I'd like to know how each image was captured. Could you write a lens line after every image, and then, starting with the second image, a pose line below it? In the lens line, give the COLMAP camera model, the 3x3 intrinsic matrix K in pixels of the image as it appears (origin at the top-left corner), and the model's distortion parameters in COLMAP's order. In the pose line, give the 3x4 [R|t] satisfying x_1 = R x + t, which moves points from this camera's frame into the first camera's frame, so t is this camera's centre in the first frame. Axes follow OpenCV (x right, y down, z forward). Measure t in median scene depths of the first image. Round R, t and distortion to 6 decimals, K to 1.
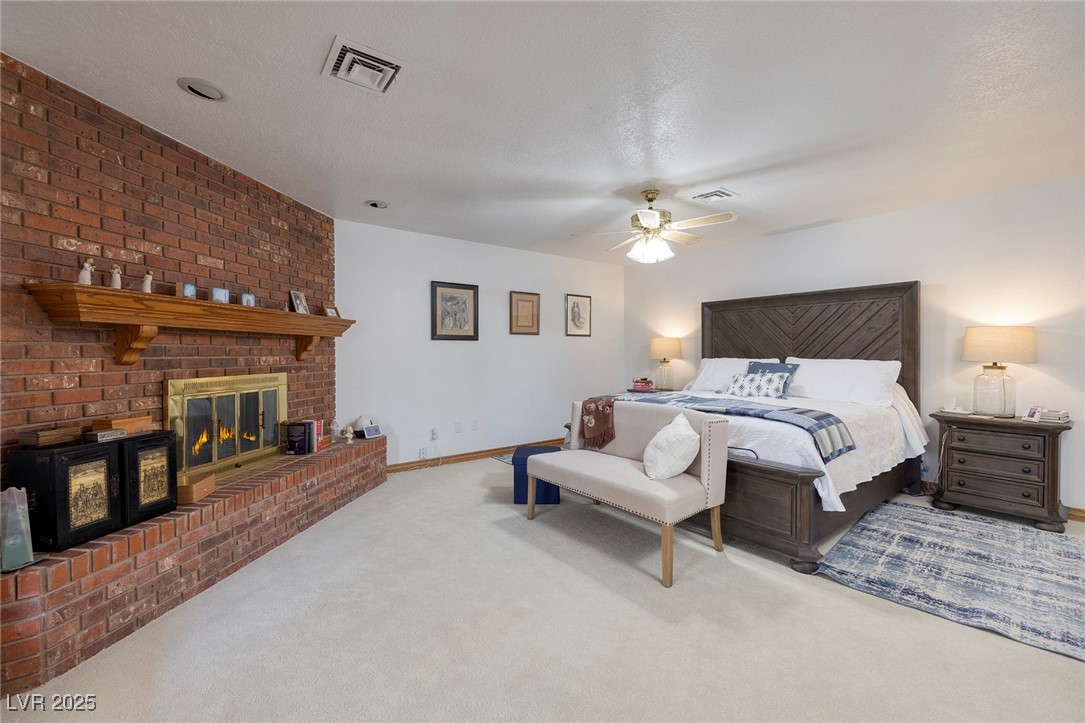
lens RADIAL K [[453.5, 0, 540.7], [0, 453.5, 356.1], [0, 0, 1]] dist [-0.003538, 0.000888]
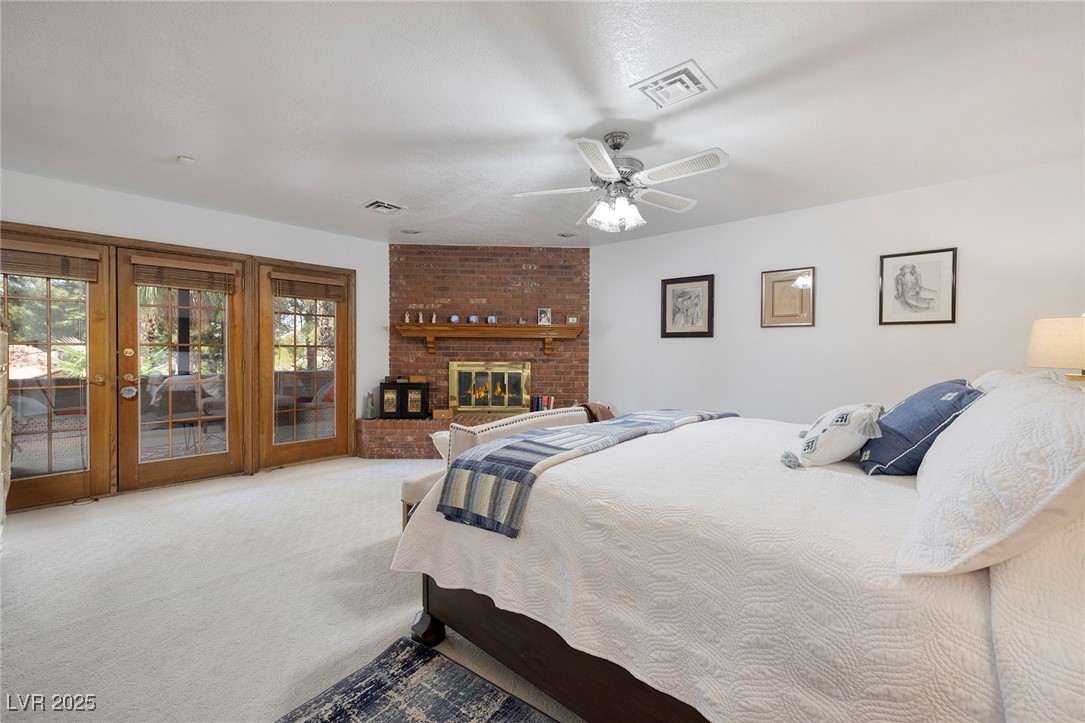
lens RADIAL K [[453.5, 0, 539.8], [0, 453.5, 357.9], [0, 0, 1]] dist [-0.003538, 0.000888]
pose [[0.179216, 0.021769, -0.983569, 0.841220], [-0.015351, 0.999695, 0.019328, -0.008064], [0.983690, 0.011635, 0.179495, 0.651808]]
